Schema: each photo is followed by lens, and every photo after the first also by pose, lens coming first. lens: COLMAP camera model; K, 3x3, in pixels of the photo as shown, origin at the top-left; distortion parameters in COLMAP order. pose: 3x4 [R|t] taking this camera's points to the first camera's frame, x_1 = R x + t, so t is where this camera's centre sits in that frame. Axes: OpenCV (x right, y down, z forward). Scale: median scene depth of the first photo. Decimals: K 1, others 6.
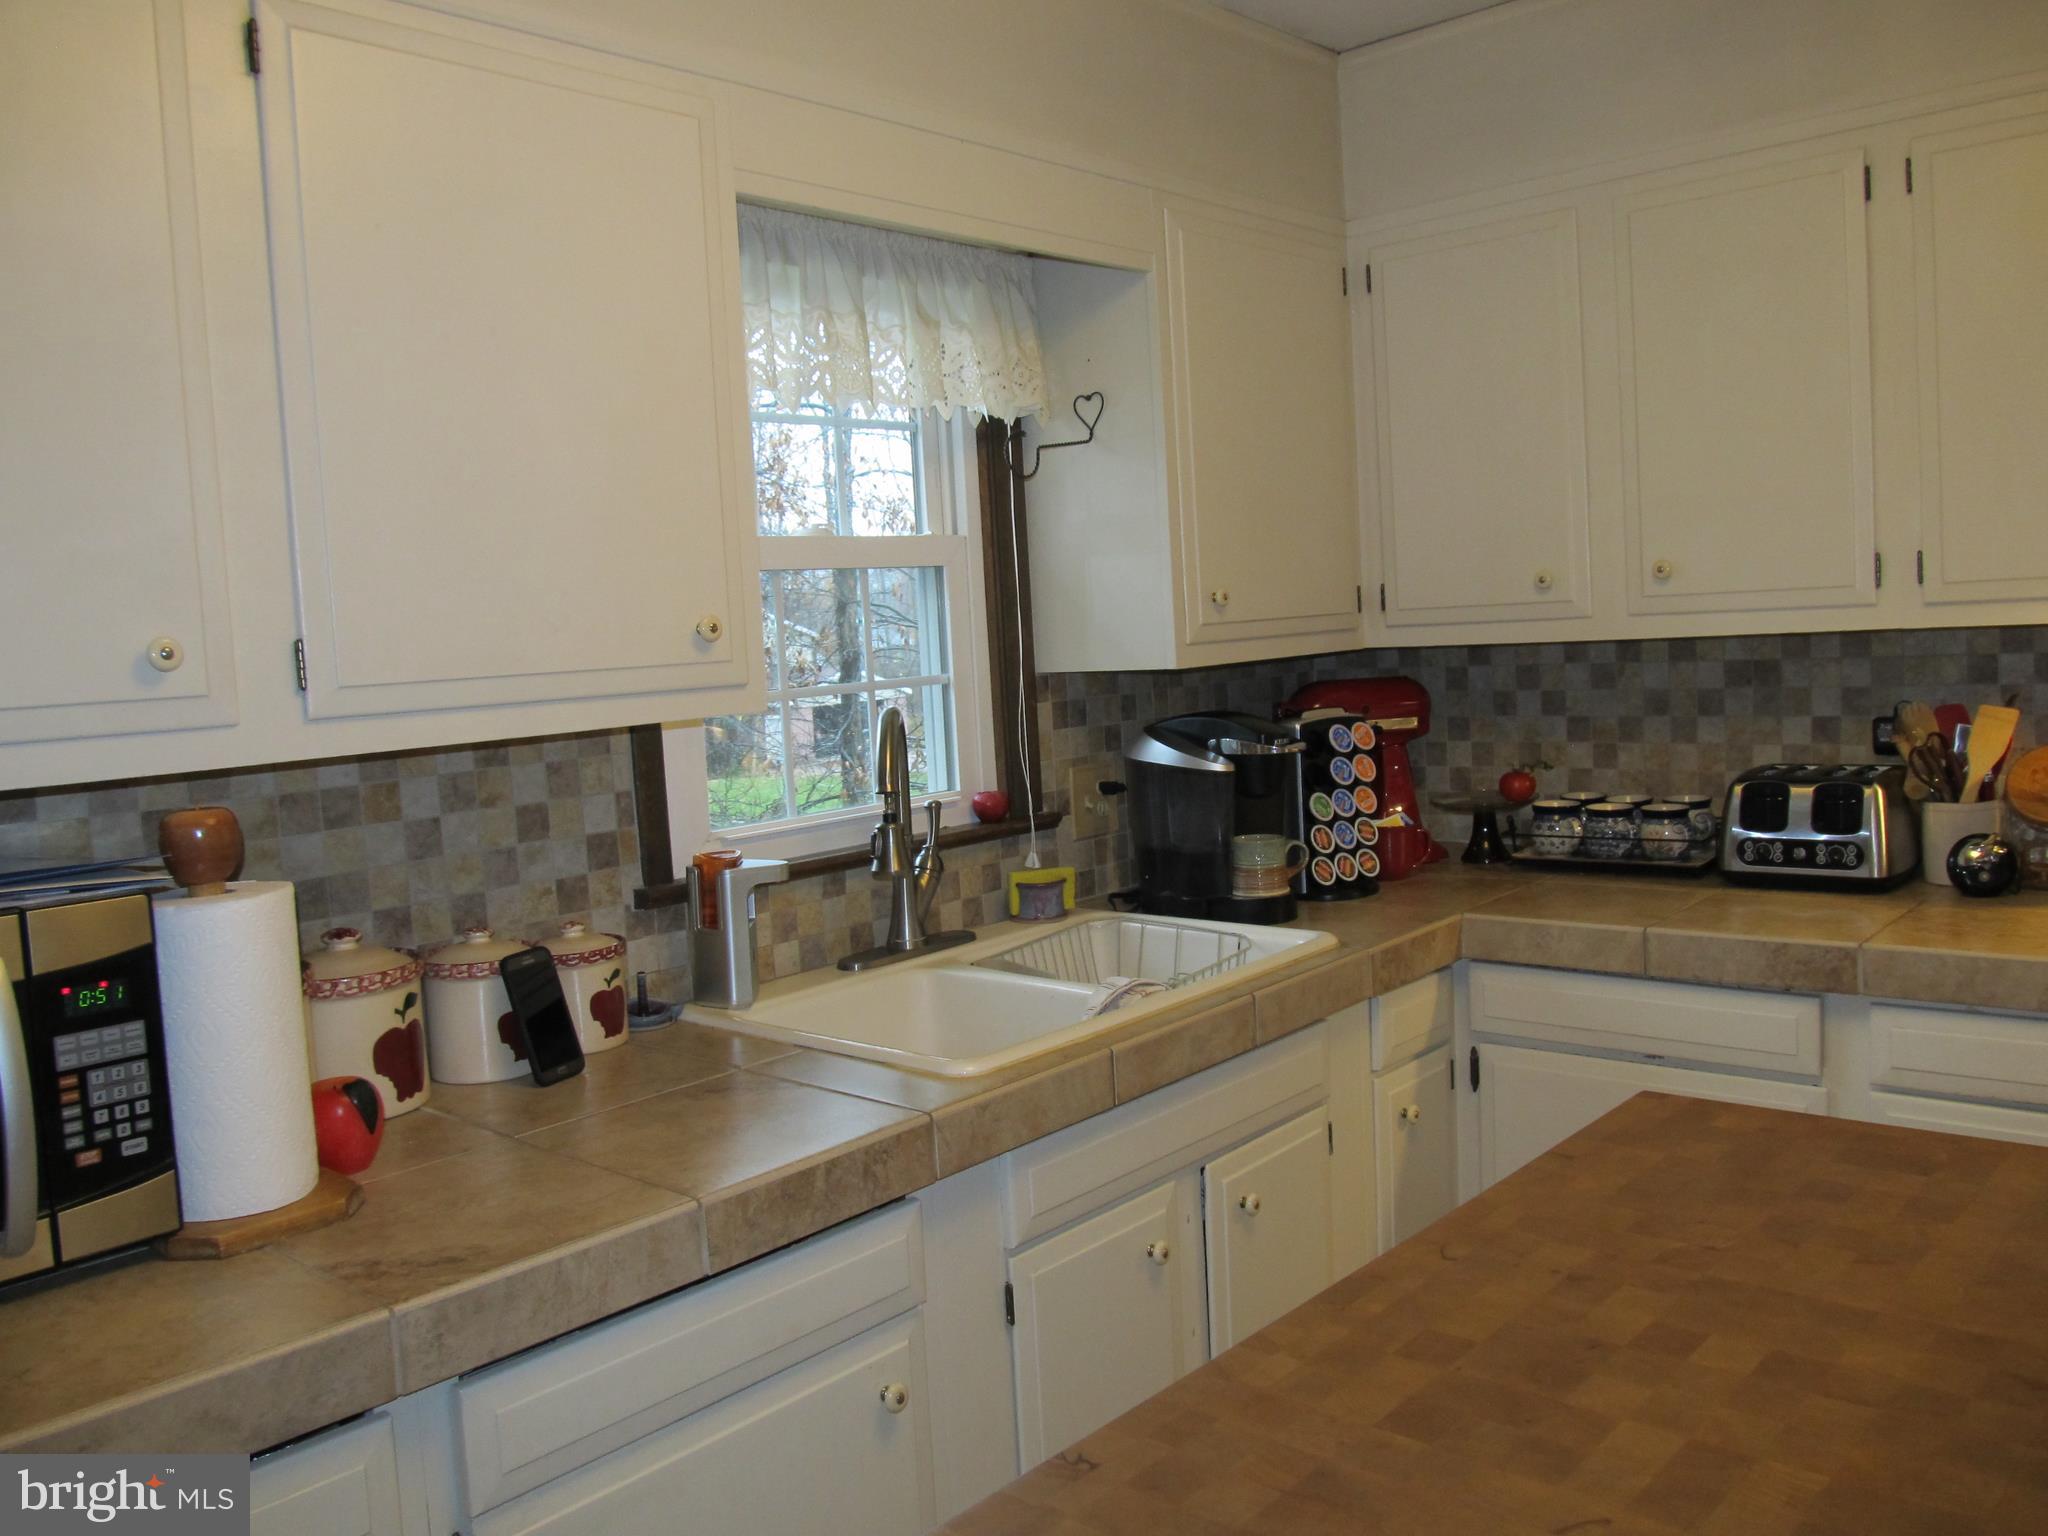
lens RADIAL K [[1678.0, 0, 1029.0], [0, 1678.0, 796.1], [0, 0, 1]] dist [-0.070848, 0.008153]
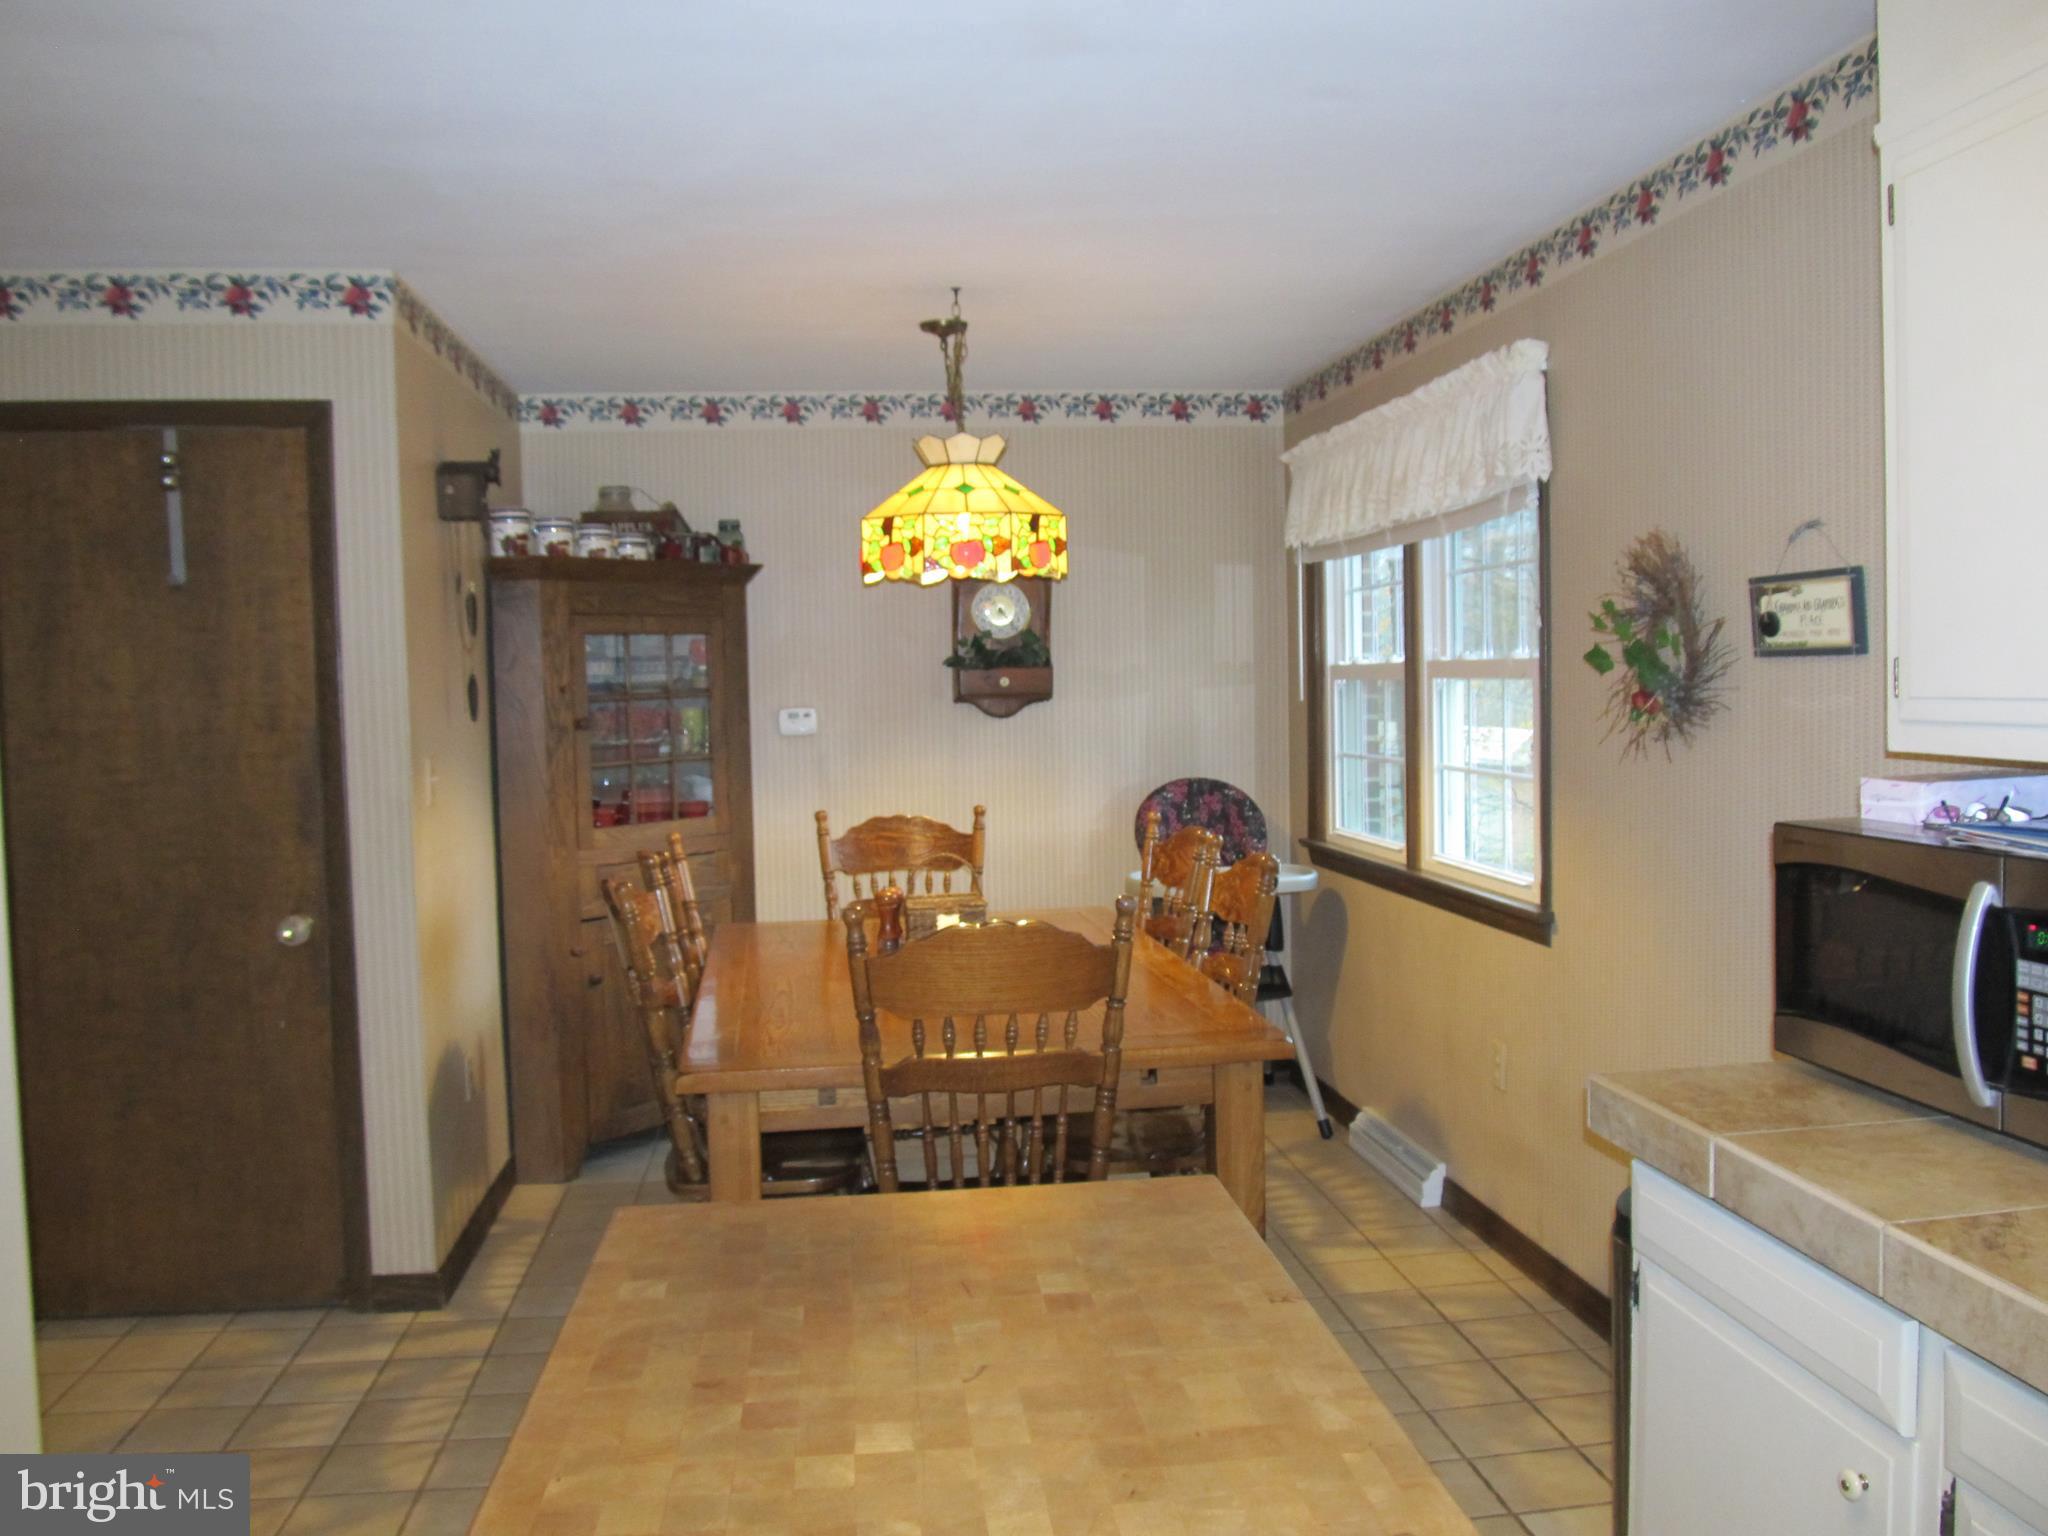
lens RADIAL K [[1678.0, 0, 1029.0], [0, 1678.0, 796.1], [0, 0, 1]] dist [-0.070848, 0.008153]
pose [[-0.662790, 0.124191, -0.738435, 0.832471], [-0.012767, 0.984133, 0.176972, -0.191469], [0.748696, 0.126722, -0.650688, 1.217002]]
